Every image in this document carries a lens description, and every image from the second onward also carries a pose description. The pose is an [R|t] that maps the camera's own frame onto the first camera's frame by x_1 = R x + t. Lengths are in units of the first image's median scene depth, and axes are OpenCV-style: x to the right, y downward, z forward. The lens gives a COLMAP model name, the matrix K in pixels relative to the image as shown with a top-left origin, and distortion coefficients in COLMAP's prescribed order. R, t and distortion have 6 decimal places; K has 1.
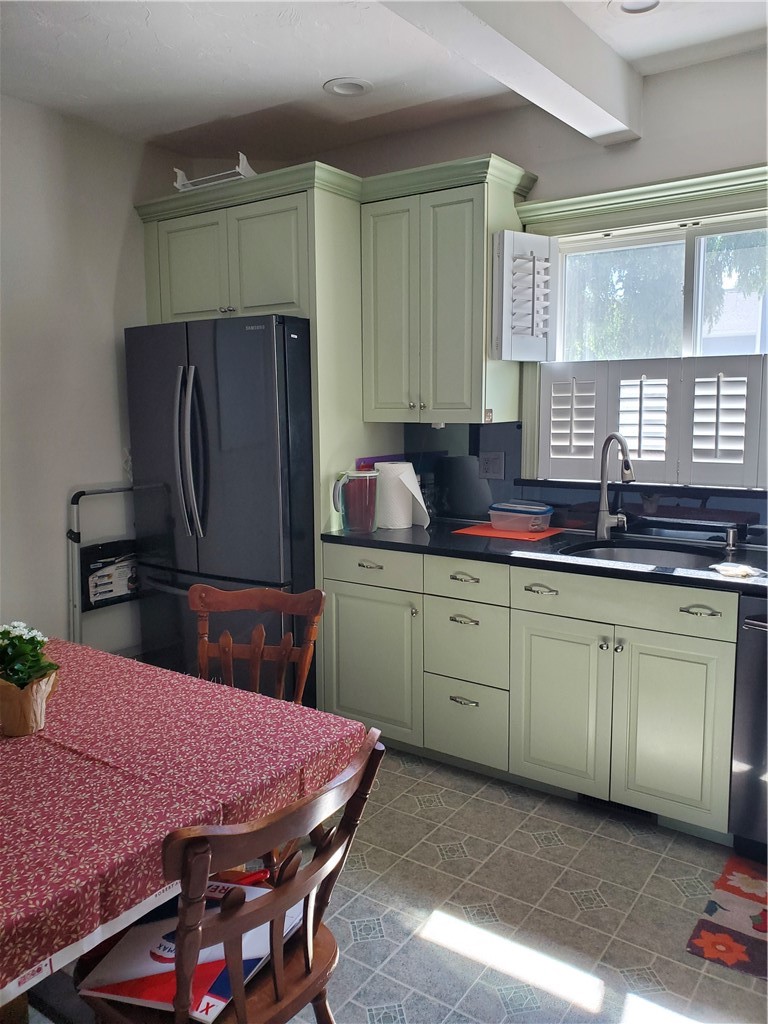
lens RADIAL K [[787.6, 0, 388.4], [0, 787.6, 509.1], [0, 0, 1]] dist [0.061229, -0.104762]
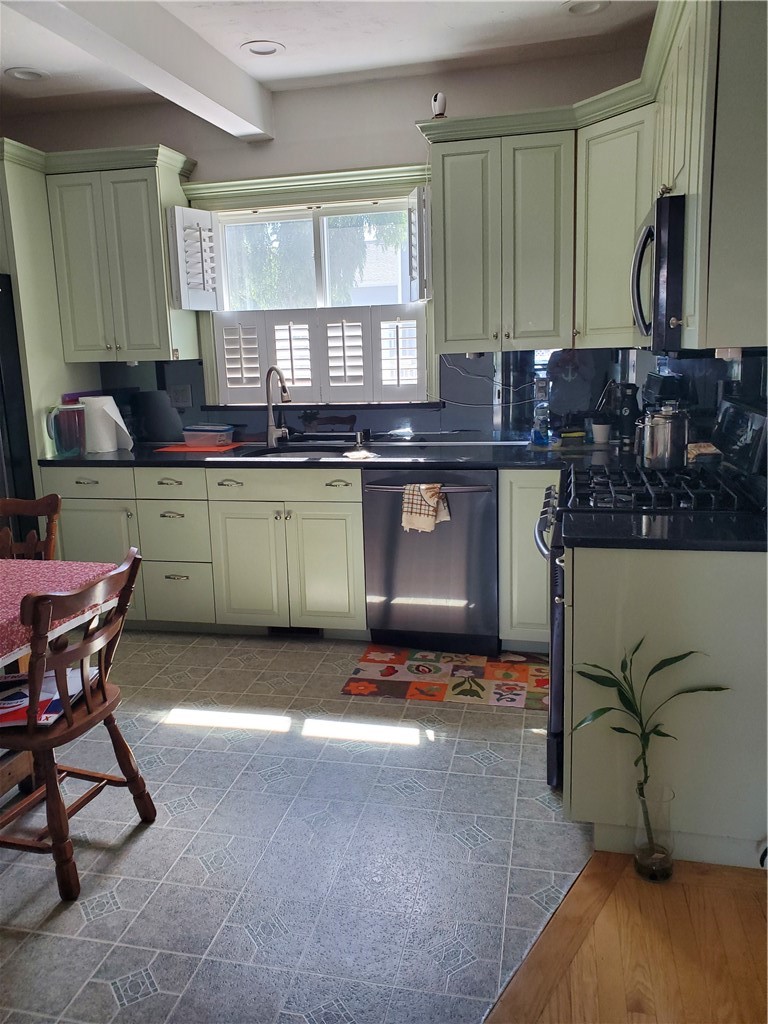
lens RADIAL K [[789.3, 0, 384.0], [0, 789.3, 512.0], [0, 0, 1]] dist [0.052800, -0.104692]
pose [[0.921175, -0.096972, 0.376872, -0.066785], [0.070749, 0.994048, 0.082846, 0.049835], [-0.382662, -0.049652, 0.922553, -0.303040]]
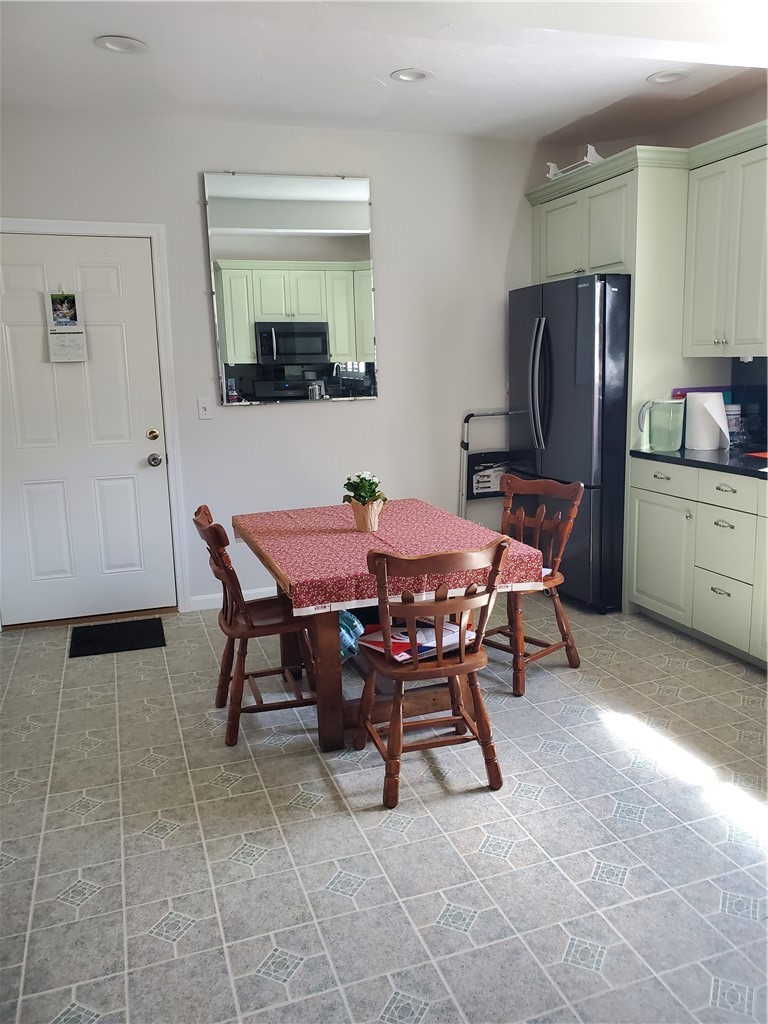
lens RADIAL K [[787.6, 0, 388.4], [0, 787.6, 509.1], [0, 0, 1]] dist [0.061229, -0.104762]
pose [[0.813802, 0.089610, -0.574191, 0.343796], [-0.050256, 0.995191, 0.084084, 0.040281], [0.578964, -0.039571, 0.814392, -0.248908]]
